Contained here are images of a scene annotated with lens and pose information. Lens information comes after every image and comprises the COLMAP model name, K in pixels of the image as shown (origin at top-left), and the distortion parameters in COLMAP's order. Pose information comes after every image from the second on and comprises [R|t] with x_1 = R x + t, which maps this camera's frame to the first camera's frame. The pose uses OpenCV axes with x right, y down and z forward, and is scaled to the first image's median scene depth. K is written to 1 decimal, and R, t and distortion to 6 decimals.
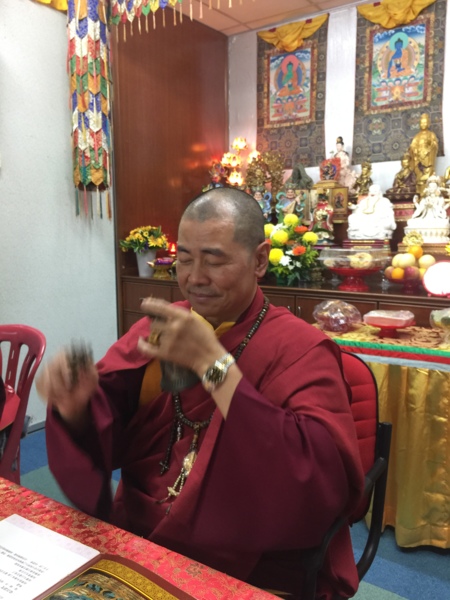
lens RADIAL K [[511.5, 0, 212.1], [0, 511.5, 302.0], [0, 0, 1]] dist [0.068904, -0.097209]
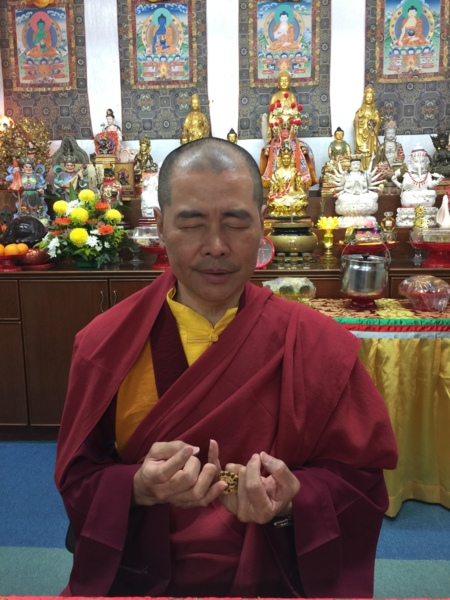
lens RADIAL K [[511.5, 0, 226.5], [0, 511.5, 305.4], [0, 0, 1]] dist [0.068904, -0.097209]
pose [[0.853952, -0.102862, 0.510084, -0.106129], [0.078710, 0.994522, 0.068781, -0.008910], [-0.514365, -0.018587, 0.857370, 0.071182]]
